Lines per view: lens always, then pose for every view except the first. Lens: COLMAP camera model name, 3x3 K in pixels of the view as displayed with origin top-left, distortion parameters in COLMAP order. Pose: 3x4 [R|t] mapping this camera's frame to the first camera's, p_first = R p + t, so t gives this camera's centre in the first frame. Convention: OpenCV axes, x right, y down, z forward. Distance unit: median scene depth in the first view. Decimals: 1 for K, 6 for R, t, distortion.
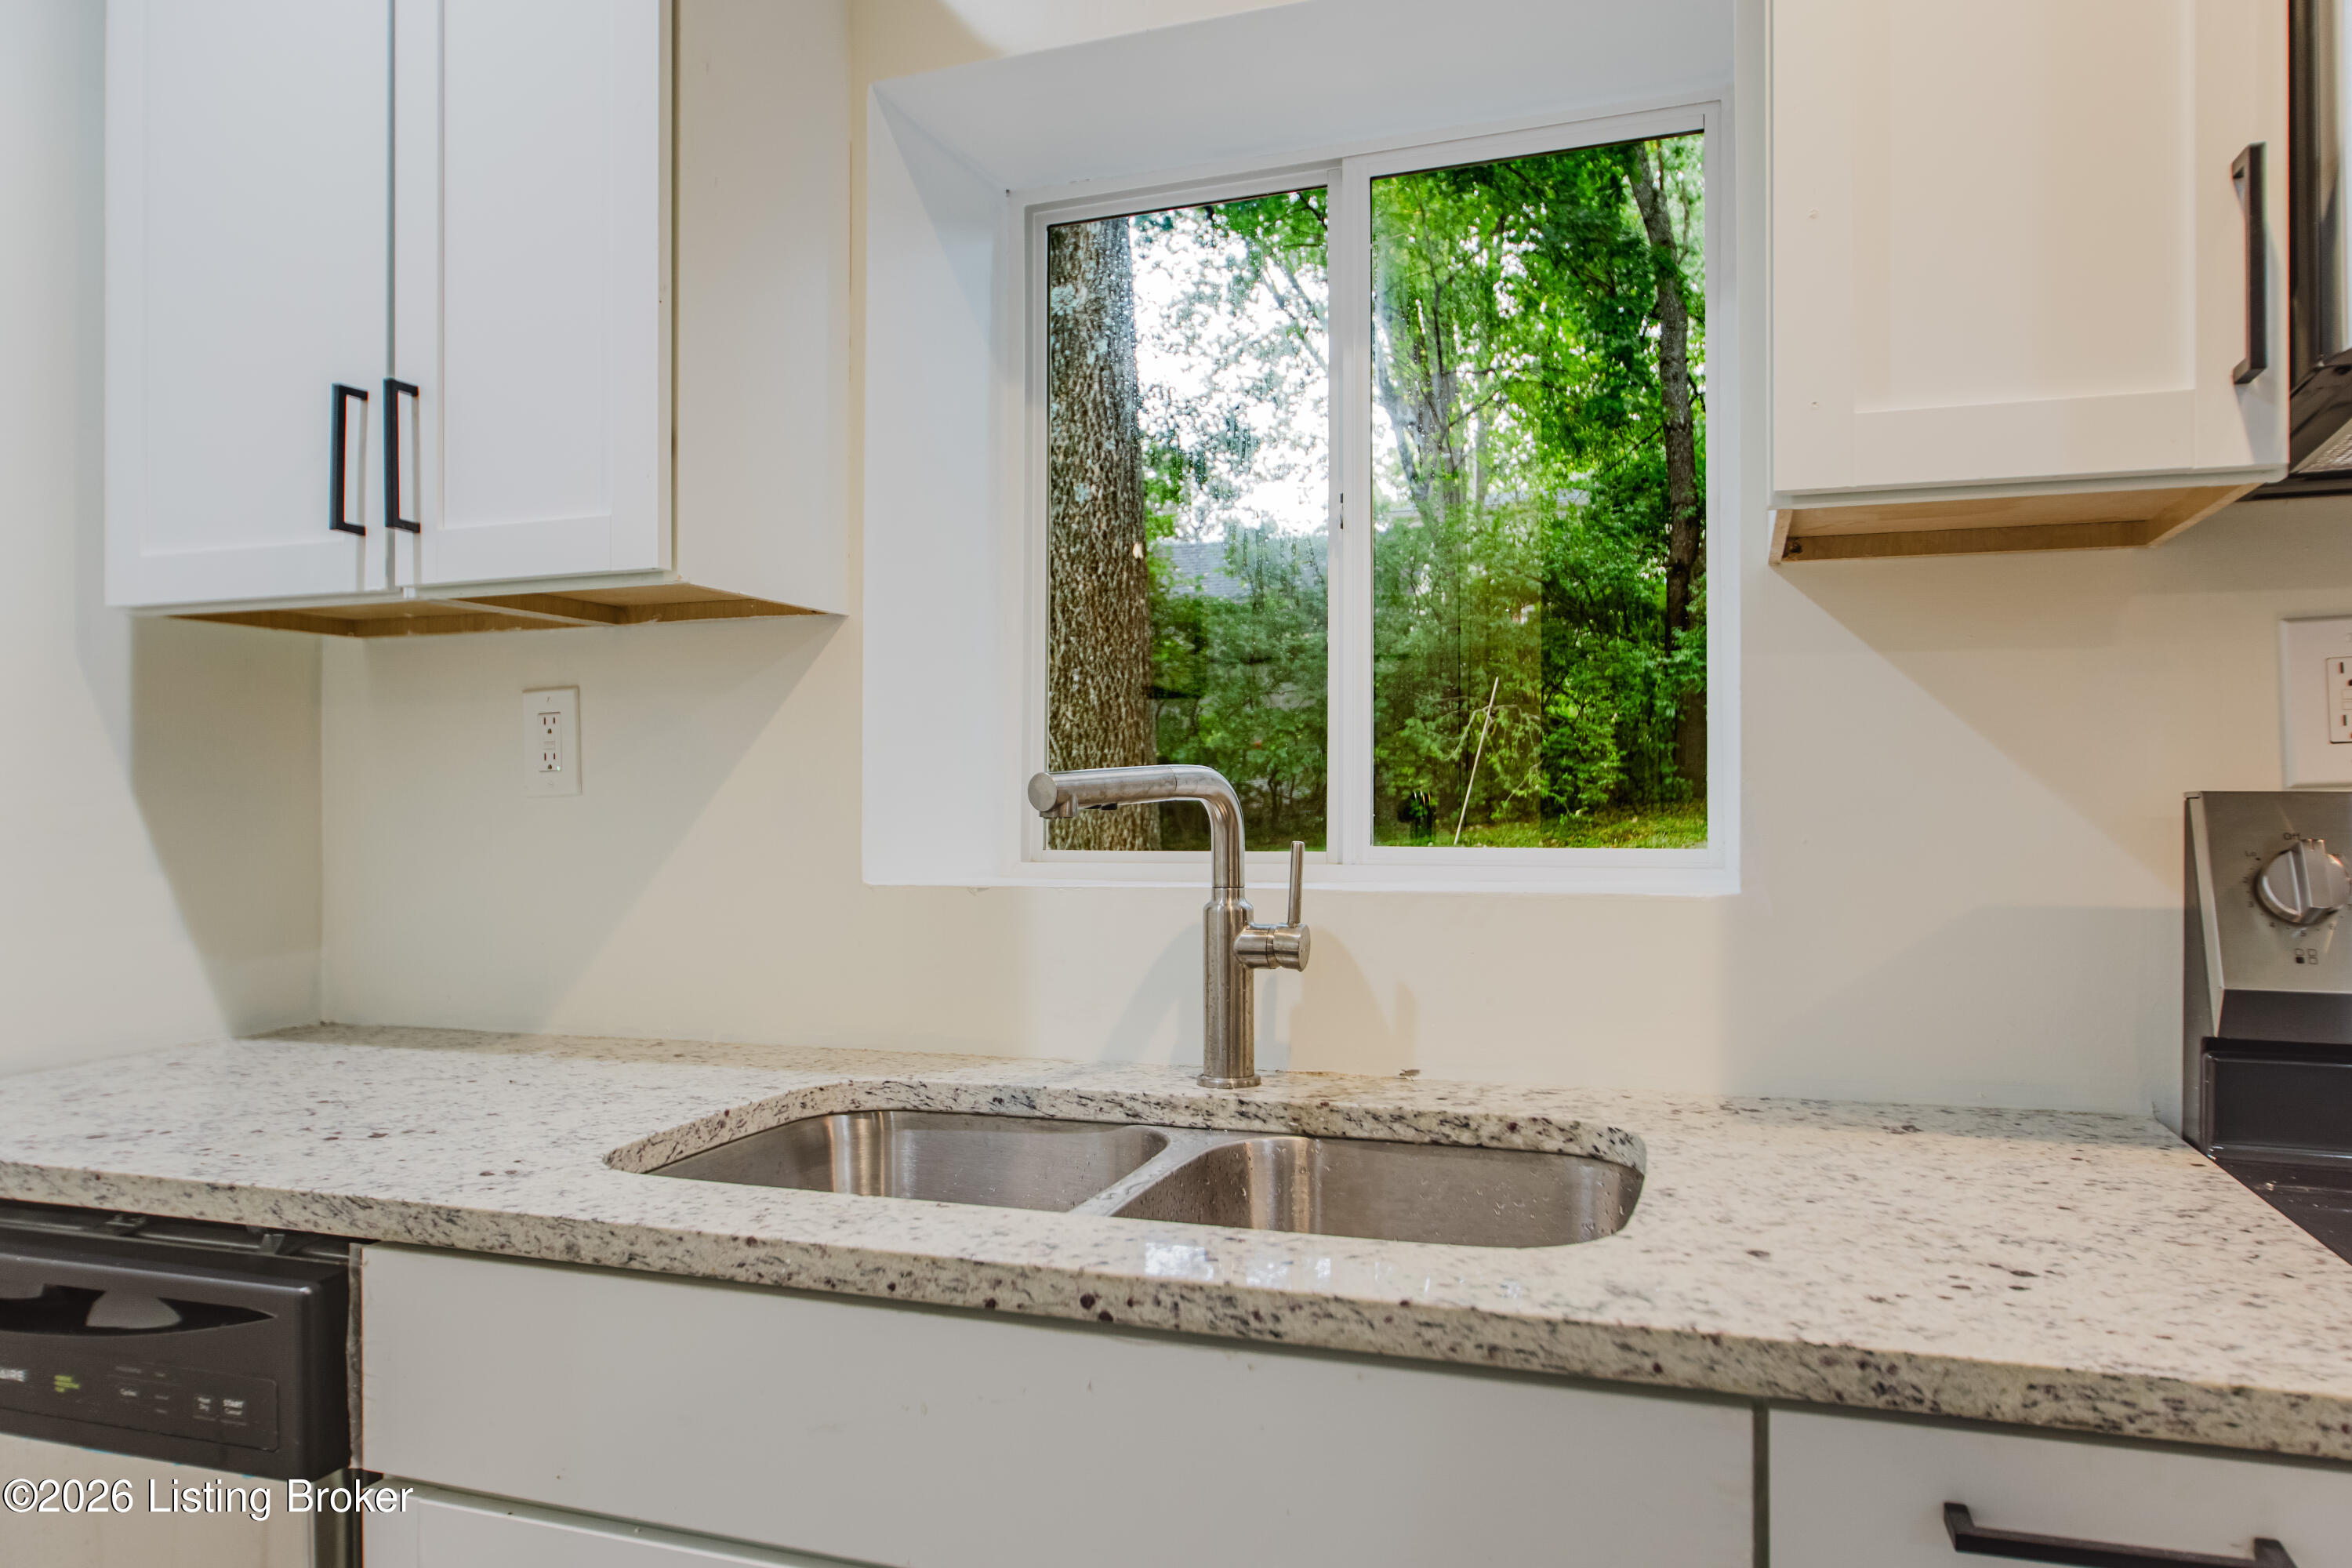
lens RADIAL K [[1644.2, 0, 1168.8], [0, 1644.2, 794.3], [0, 0, 1]] dist [-0.008629, 0.006355]
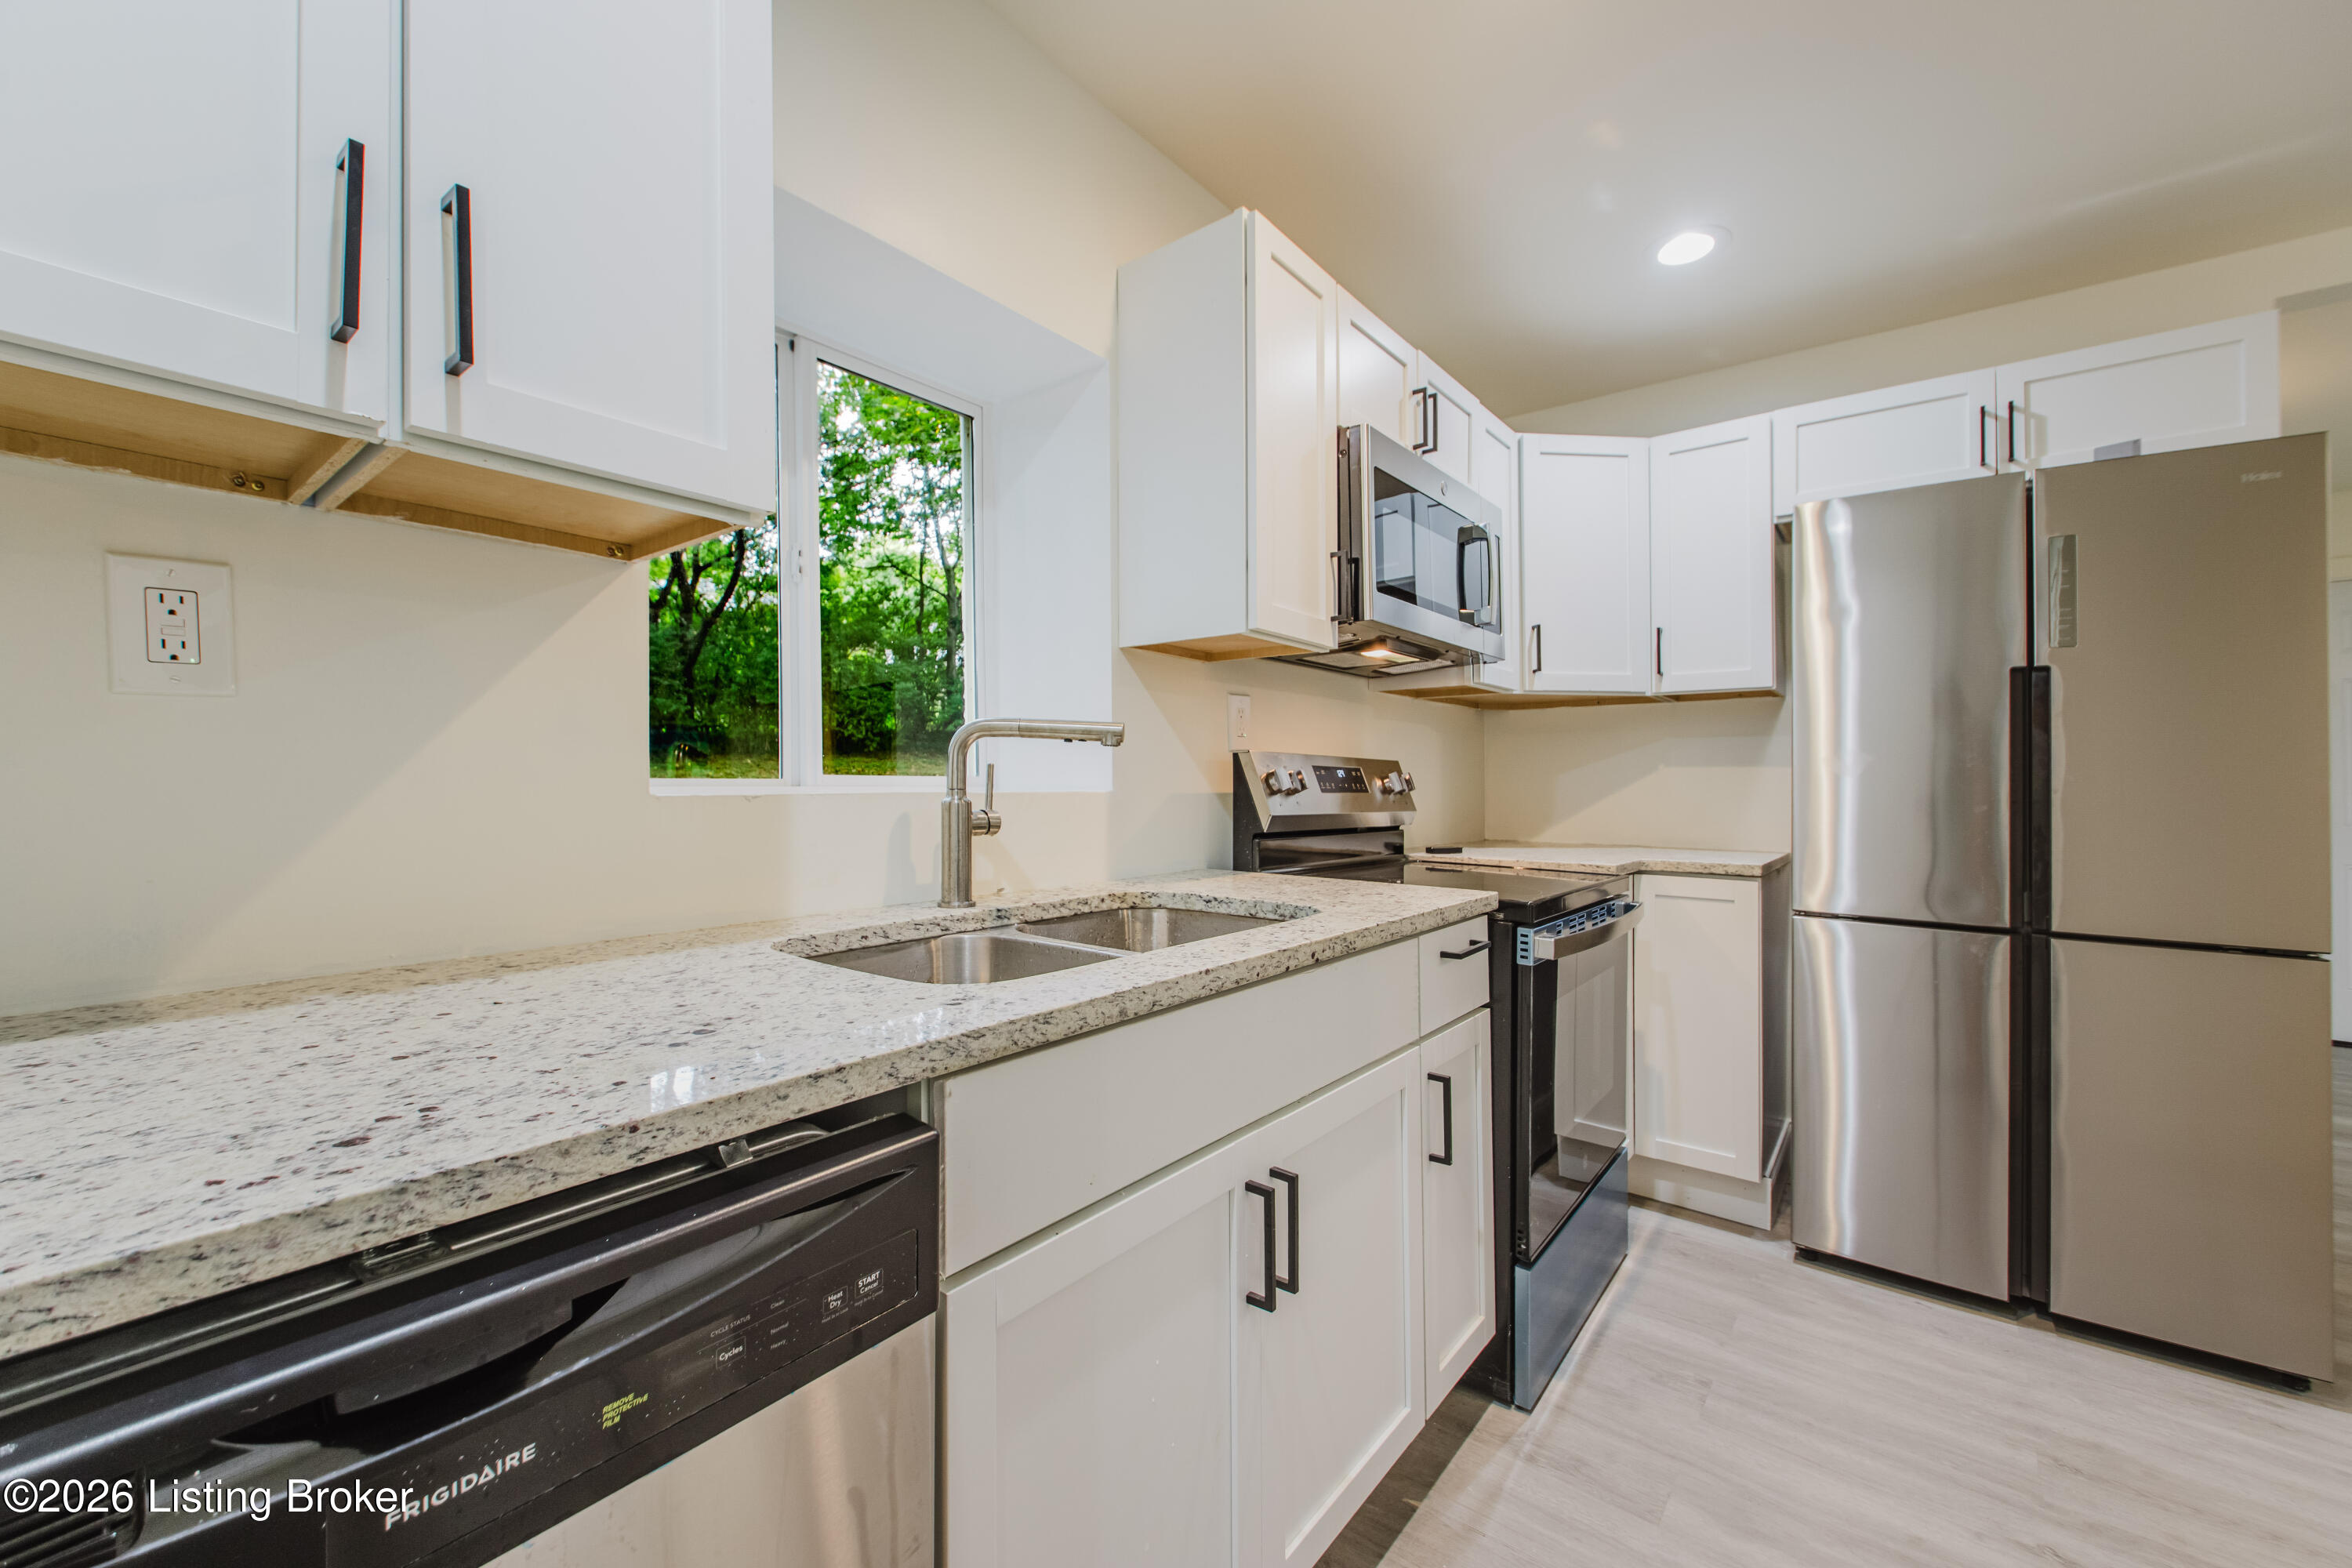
lens RADIAL K [[936.4, 0, 1169.7], [0, 936.4, 780.8], [0, 0, 1]] dist [0.015867, -0.001313]
pose [[0.319735, 0.008775, 0.947466, -1.056826], [-0.003111, 0.999961, -0.008212, 0.073032], [-0.947502, -0.000322, 0.319750, 0.644111]]
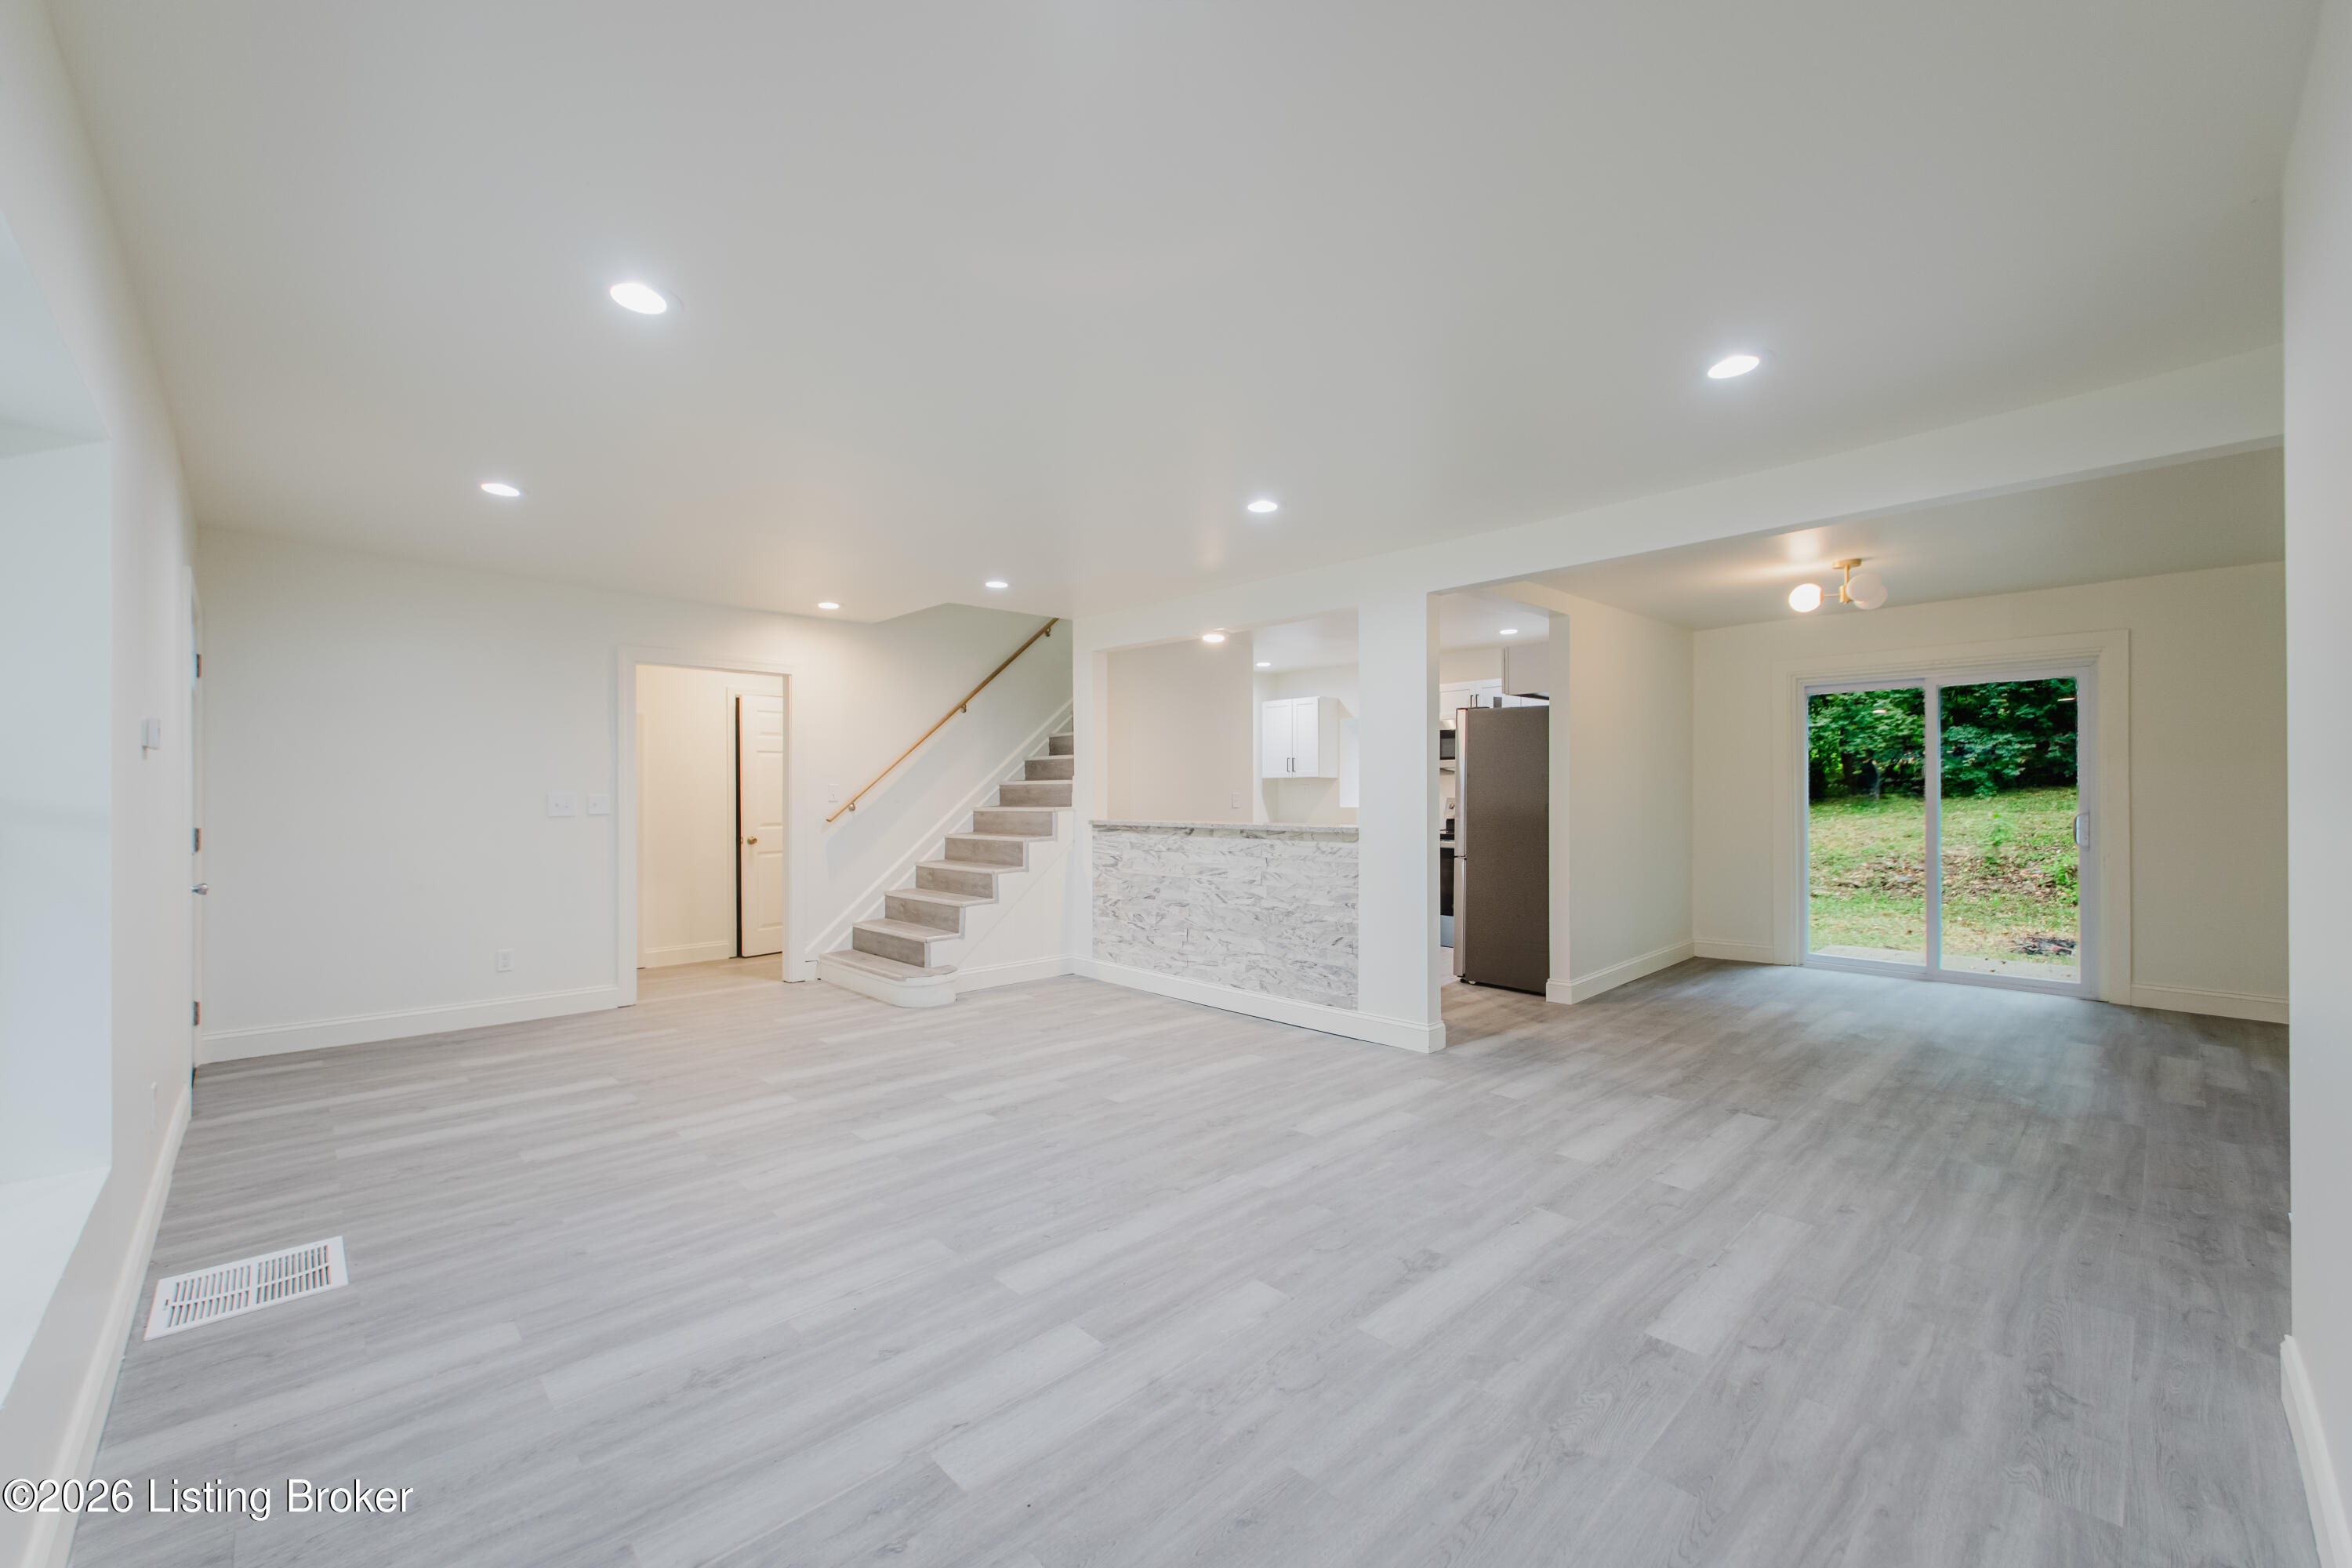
lens RADIAL K [[936.4, 0, 1174.0], [0, 936.4, 782.7], [0, 0, 1]] dist [0.015867, -0.001313]
pose [[0.896246, 0.002146, -0.443553, 2.425653], [-0.001025, 0.999996, 0.002767, -0.170508], [0.443557, -0.002025, 0.896244, -7.596731]]
